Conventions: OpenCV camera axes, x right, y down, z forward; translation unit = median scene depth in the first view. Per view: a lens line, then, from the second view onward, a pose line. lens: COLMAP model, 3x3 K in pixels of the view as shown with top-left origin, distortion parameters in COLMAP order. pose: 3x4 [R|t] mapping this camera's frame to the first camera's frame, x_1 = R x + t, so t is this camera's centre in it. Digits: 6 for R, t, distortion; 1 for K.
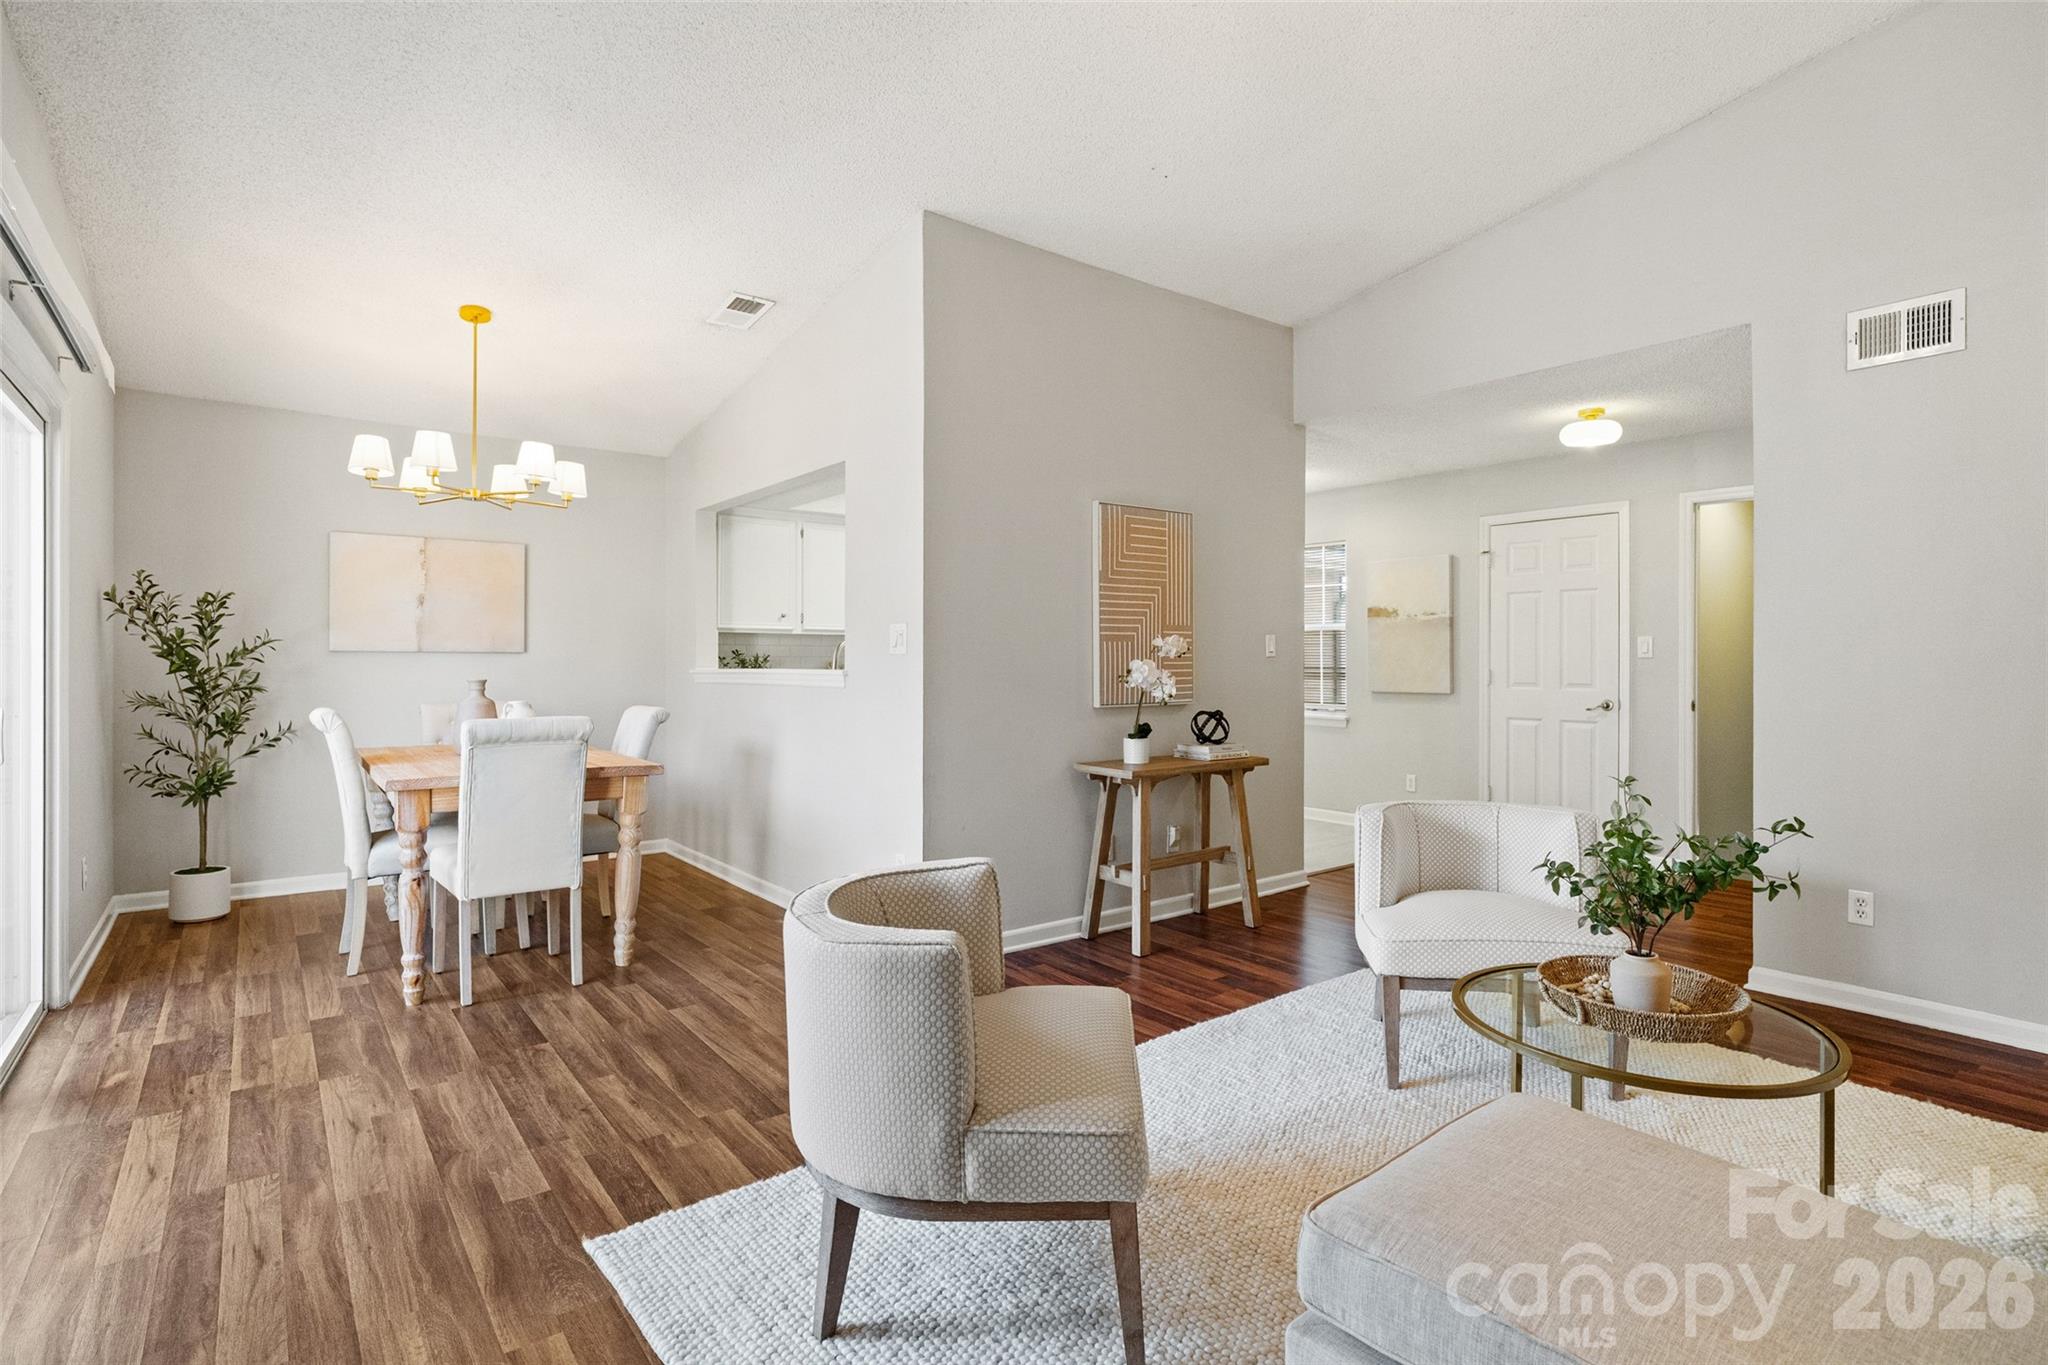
lens RADIAL K [[995.5, 0, 1047.1], [0, 995.5, 673.4], [0, 0, 1]] dist [0.000799, -0.000521]
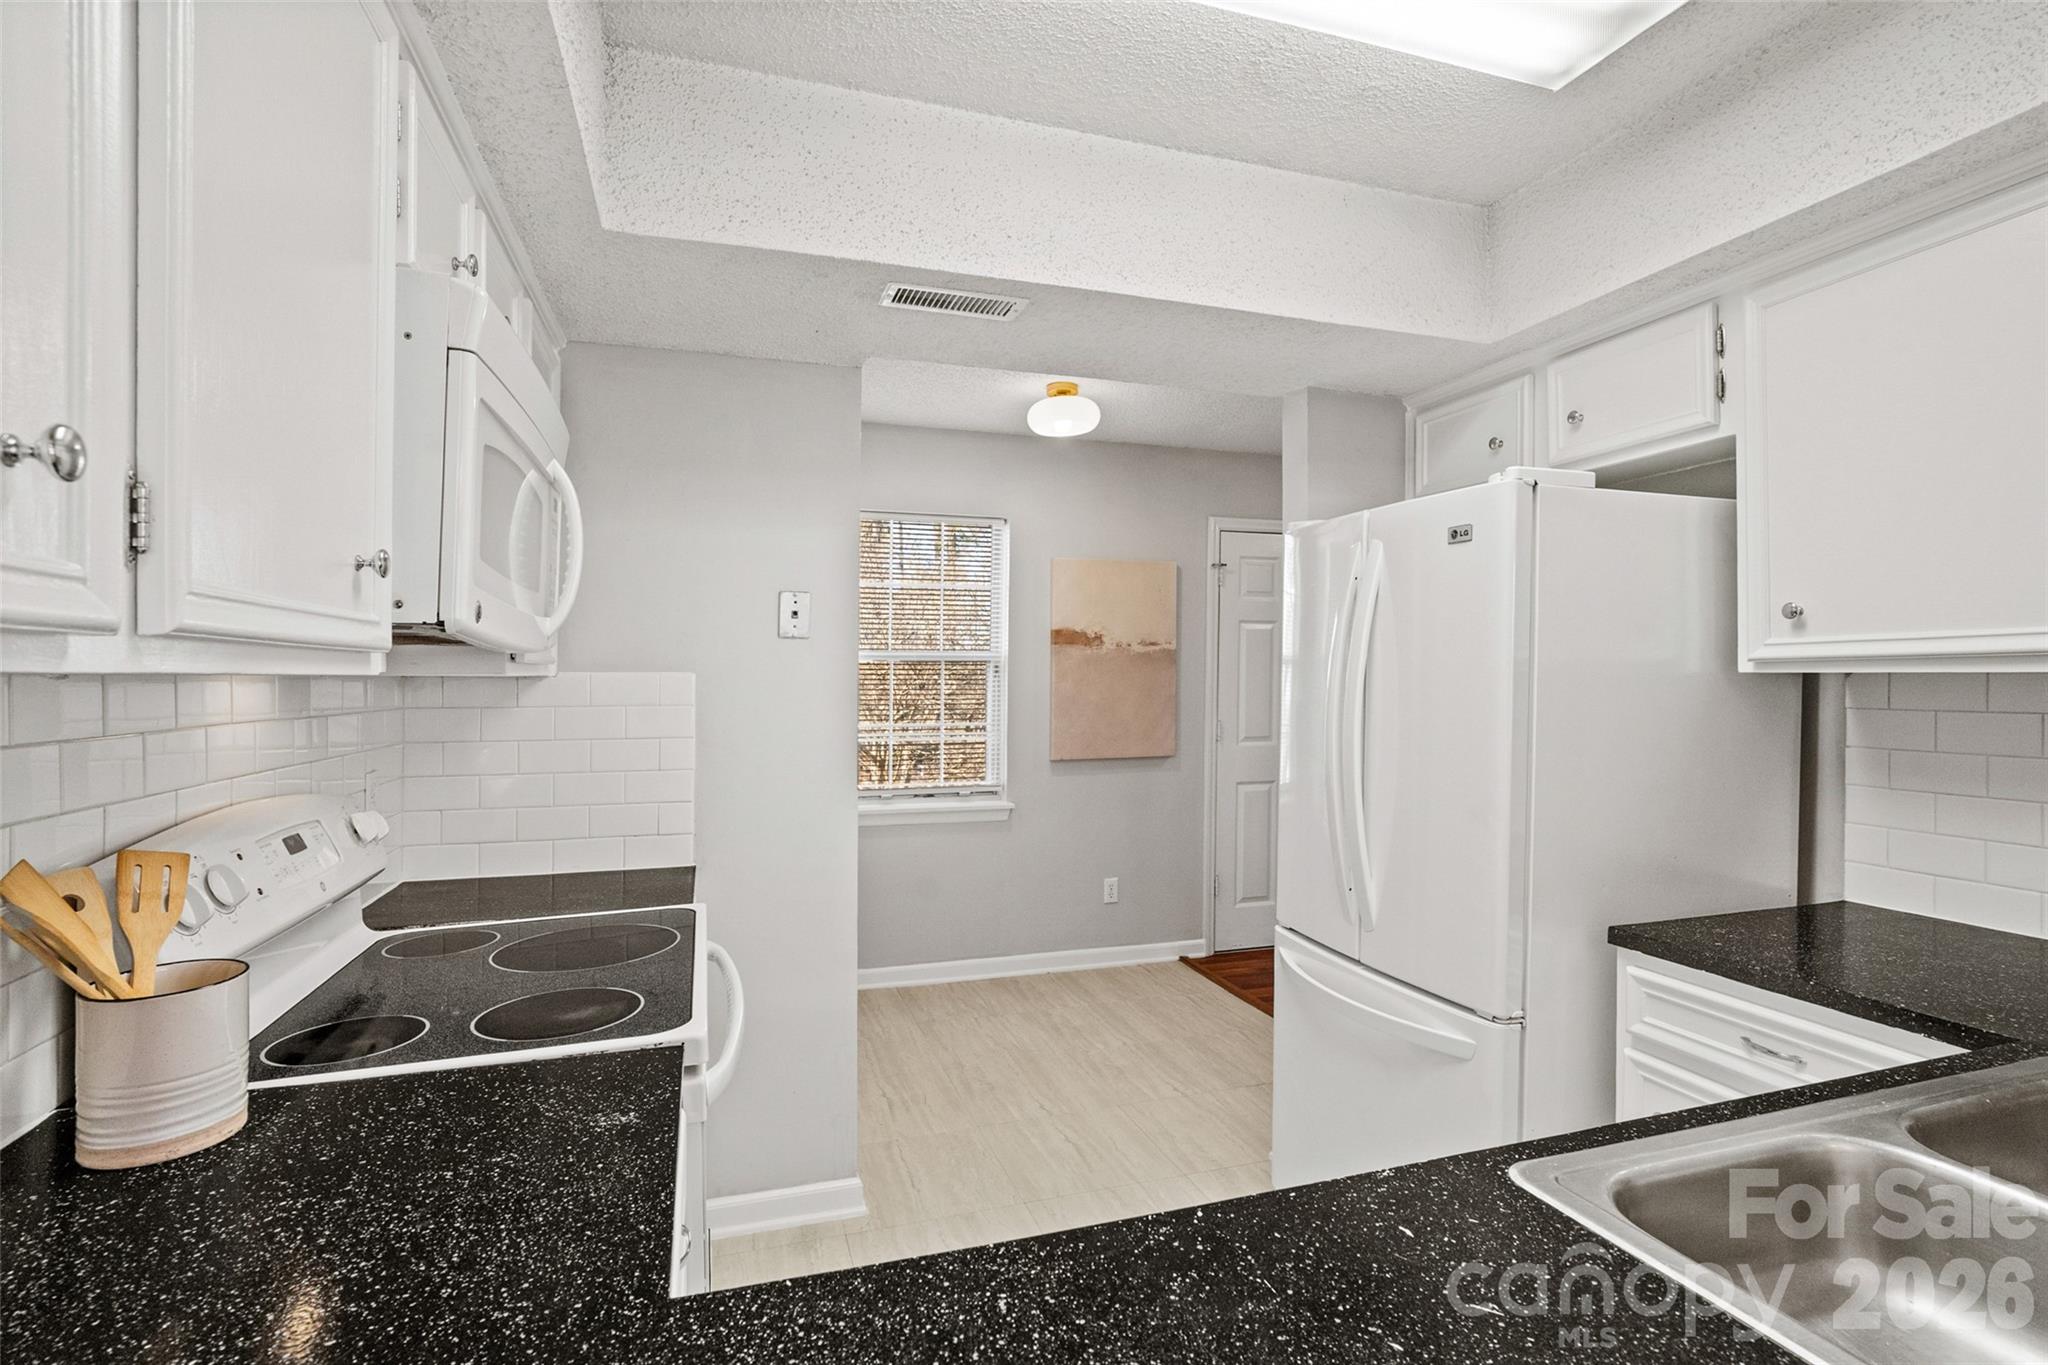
lens RADIAL K [[995.5, 0, 1032.9], [0, 995.5, 681.8], [0, 0, 1]] dist [0.000799, -0.000521]
pose [[0.332922, 0.002367, 0.942951, -0.285268], [0.005601, 0.999974, -0.004487, -0.030206], [-0.942938, 0.006776, 0.332901, 0.822121]]
